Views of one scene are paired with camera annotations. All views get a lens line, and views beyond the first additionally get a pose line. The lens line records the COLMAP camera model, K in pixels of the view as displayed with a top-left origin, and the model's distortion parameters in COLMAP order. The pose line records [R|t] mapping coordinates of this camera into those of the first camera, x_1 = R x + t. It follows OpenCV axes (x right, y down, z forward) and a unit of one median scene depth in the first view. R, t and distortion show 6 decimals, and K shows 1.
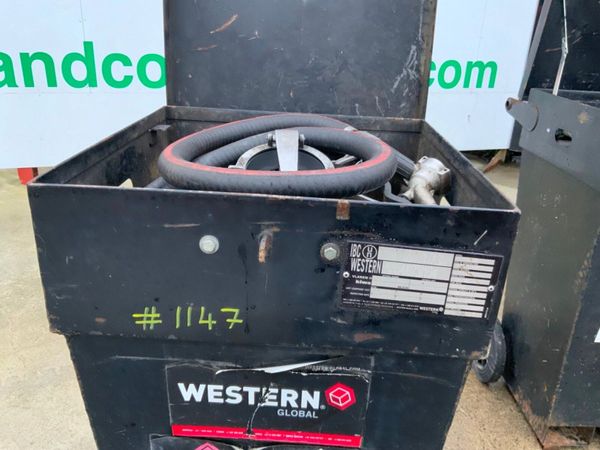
lens RADIAL K [[495.7, 0, 303.2], [0, 495.7, 229.1], [0, 0, 1]] dist [0.073372, -0.130325]
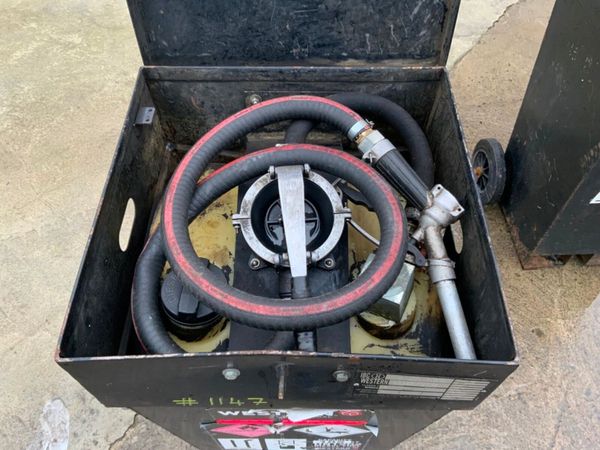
lens RADIAL K [[495.7, 0, 304.6], [0, 495.7, 218.6], [0, 0, 1]] dist [0.073372, -0.130325]
pose [[0.998737, -0.046764, -0.018360, 0.004571], [0.049330, 0.843593, 0.534713, -0.467701], [-0.009517, -0.534943, 0.844834, 0.139821]]
